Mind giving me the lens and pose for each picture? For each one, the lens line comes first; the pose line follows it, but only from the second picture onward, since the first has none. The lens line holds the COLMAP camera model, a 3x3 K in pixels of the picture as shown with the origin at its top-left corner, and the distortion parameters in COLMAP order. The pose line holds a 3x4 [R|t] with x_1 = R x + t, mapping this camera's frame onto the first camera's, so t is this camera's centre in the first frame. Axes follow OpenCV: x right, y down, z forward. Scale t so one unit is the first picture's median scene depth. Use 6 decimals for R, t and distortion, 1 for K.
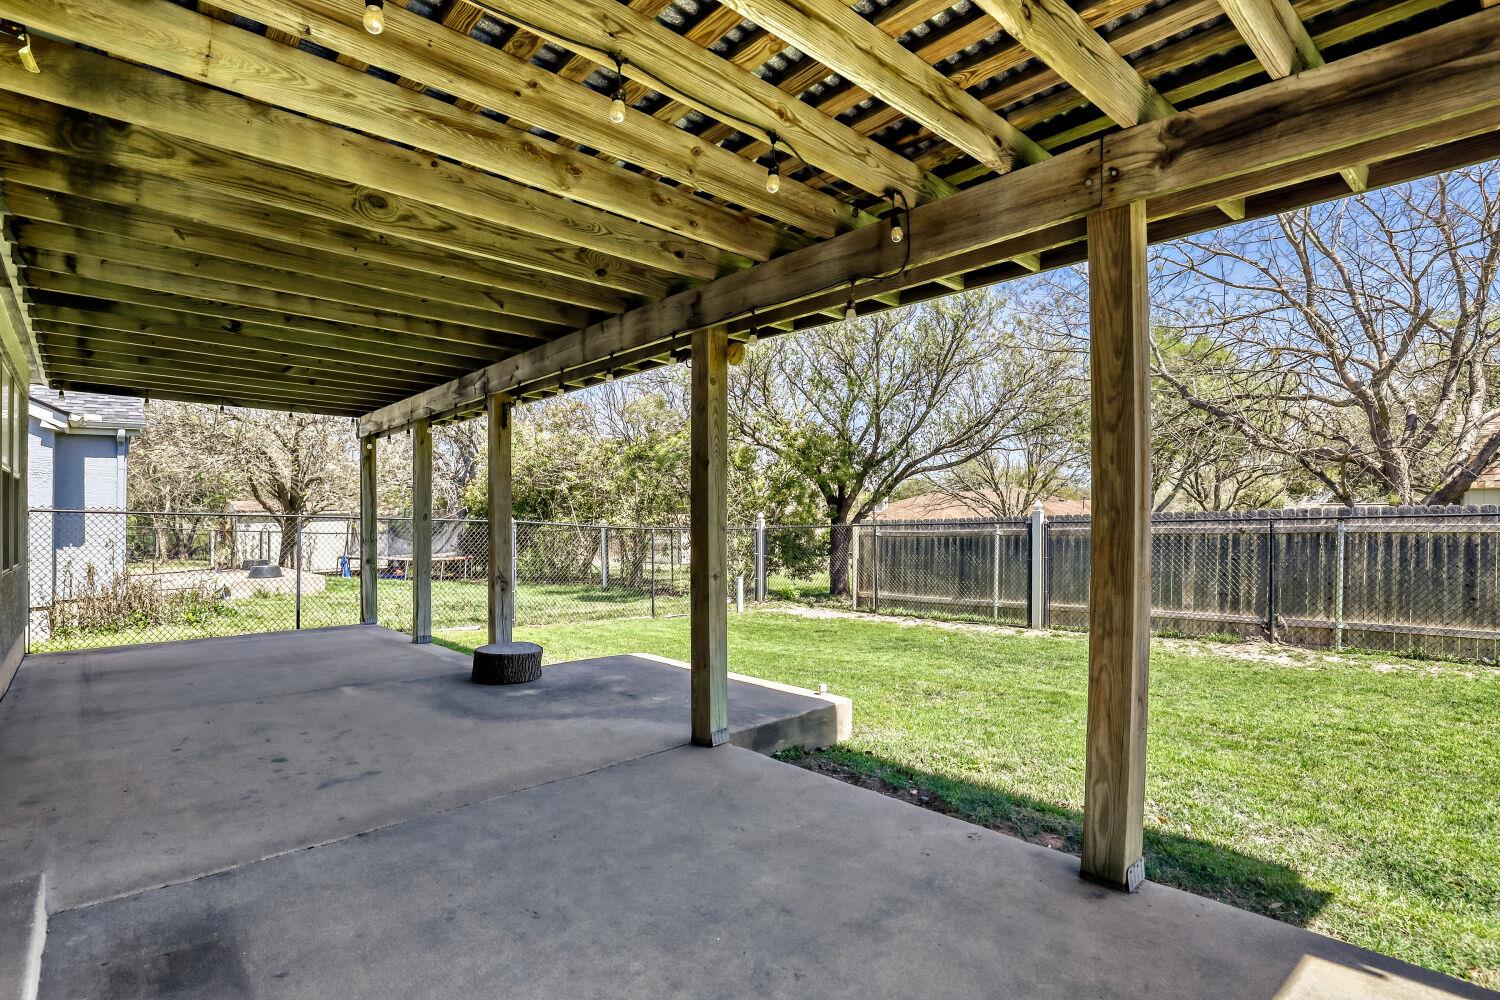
lens RADIAL K [[695.3, 0, 747.5], [0, 695.3, 506.8], [0, 0, 1]] dist [-0.000848, 0.000493]
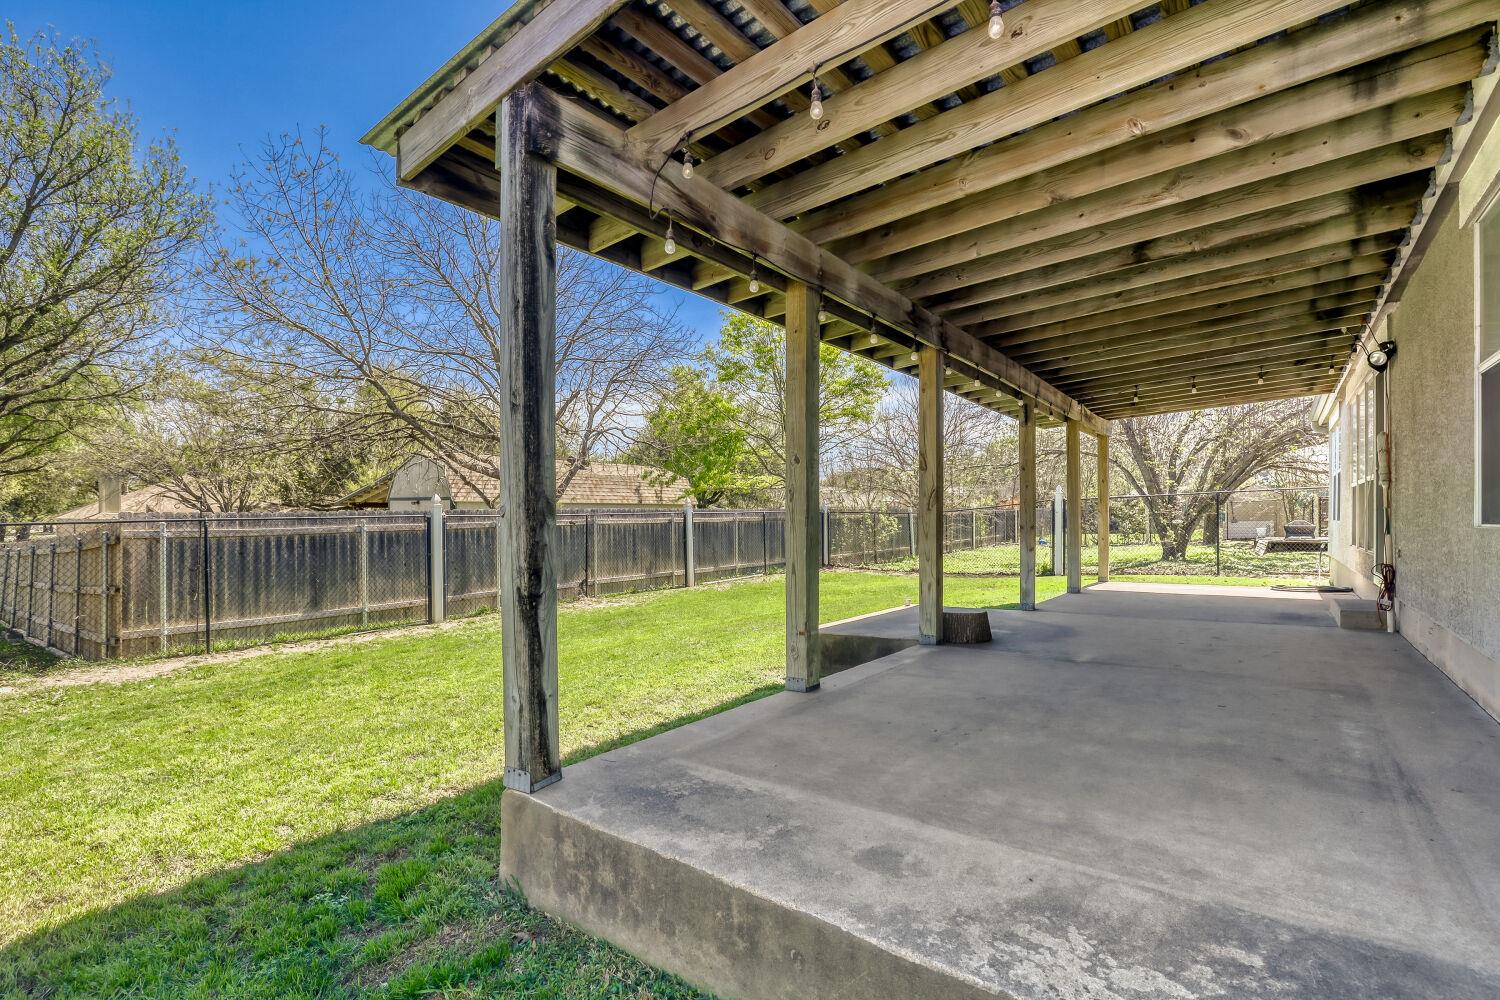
lens RADIAL K [[695.3, 0, 747.5], [0, 695.3, 506.8], [0, 0, 1]] dist [-0.000848, 0.000493]
pose [[-0.150385, 0.030814, 0.988147, -0.578272], [-0.004400, 0.999483, -0.031837, 0.033562], [-0.988618, -0.009135, -0.150172, 0.621732]]
